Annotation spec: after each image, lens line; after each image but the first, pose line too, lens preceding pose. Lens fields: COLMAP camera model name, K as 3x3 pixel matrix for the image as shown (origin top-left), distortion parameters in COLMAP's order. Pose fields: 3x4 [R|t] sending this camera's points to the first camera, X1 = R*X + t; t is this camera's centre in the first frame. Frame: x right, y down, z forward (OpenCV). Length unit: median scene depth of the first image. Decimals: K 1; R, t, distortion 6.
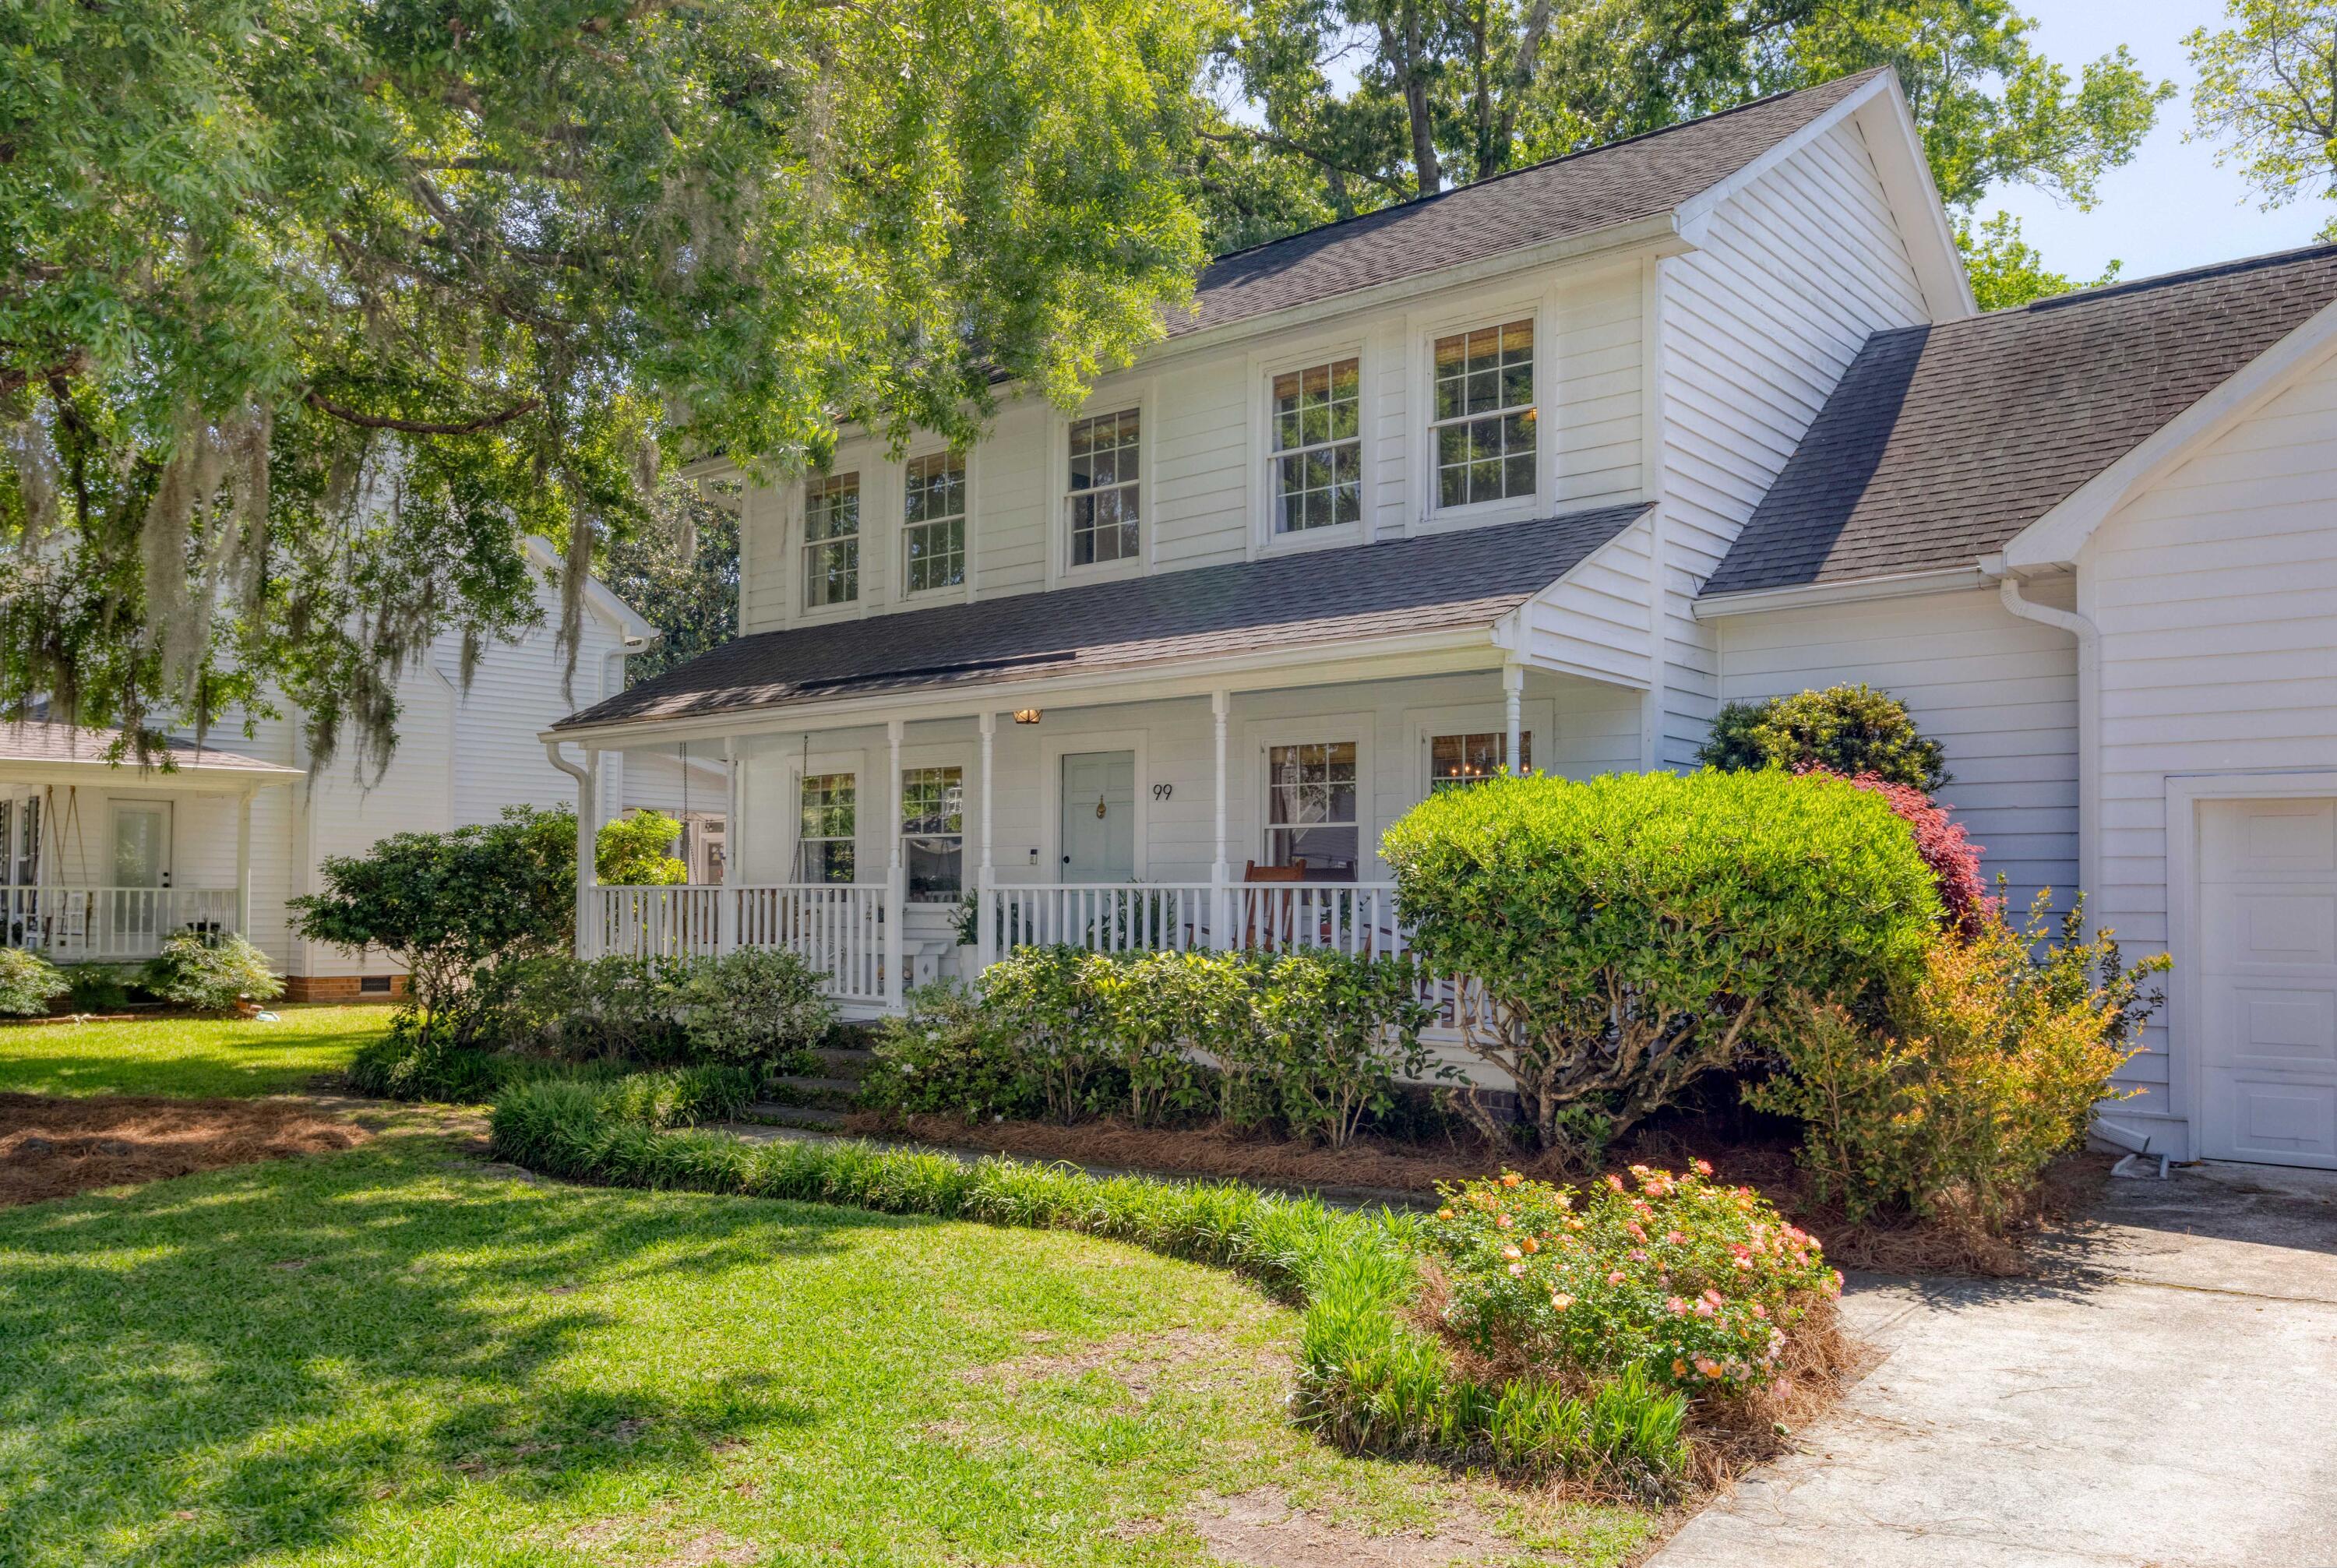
lens RADIAL K [[1810.0, 0, 1168.5], [0, 1810.0, 784.0], [0, 0, 1]] dist [-0.000331, 0.000190]
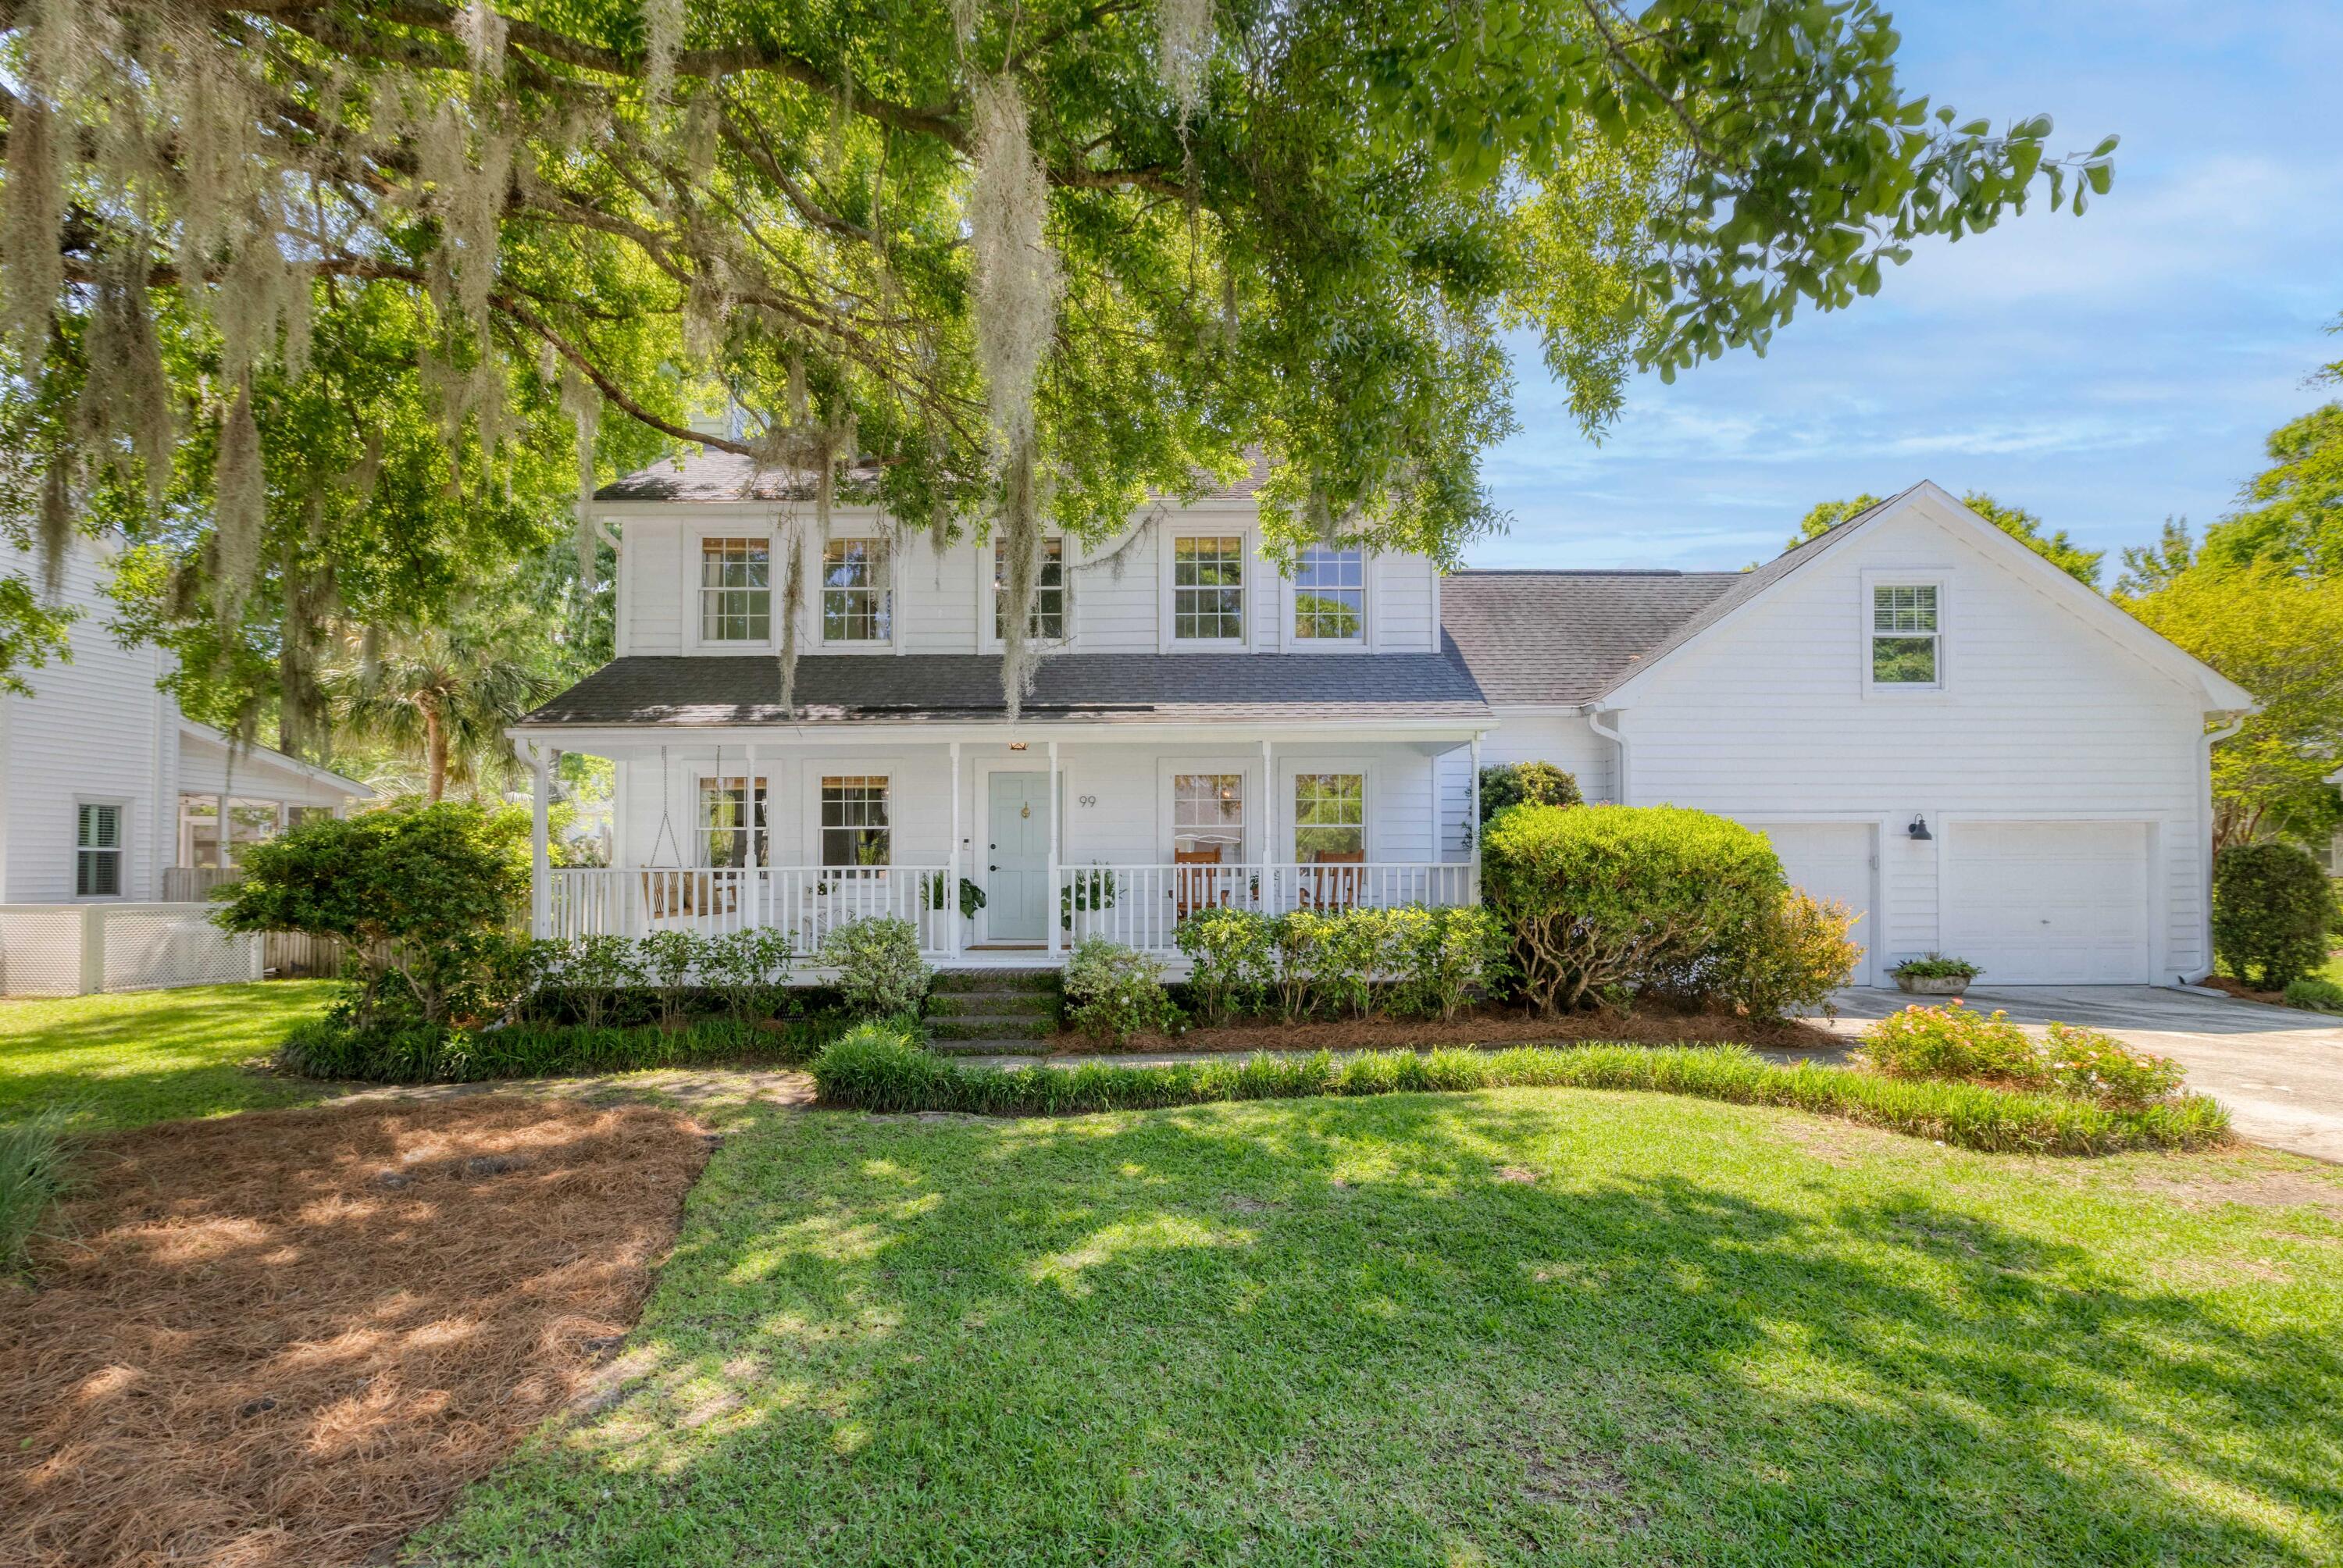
lens RADIAL K [[1073.2, 0, 1172.4], [0, 1073.2, 819.4], [0, 0, 1]] dist [0.033739, 0.000103]
pose [[0.758267, 0.021831, 0.651579, -0.528775], [-0.031002, 0.999516, 0.002589, 0.014585], [-0.651207, -0.022164, 0.758576, 0.284562]]
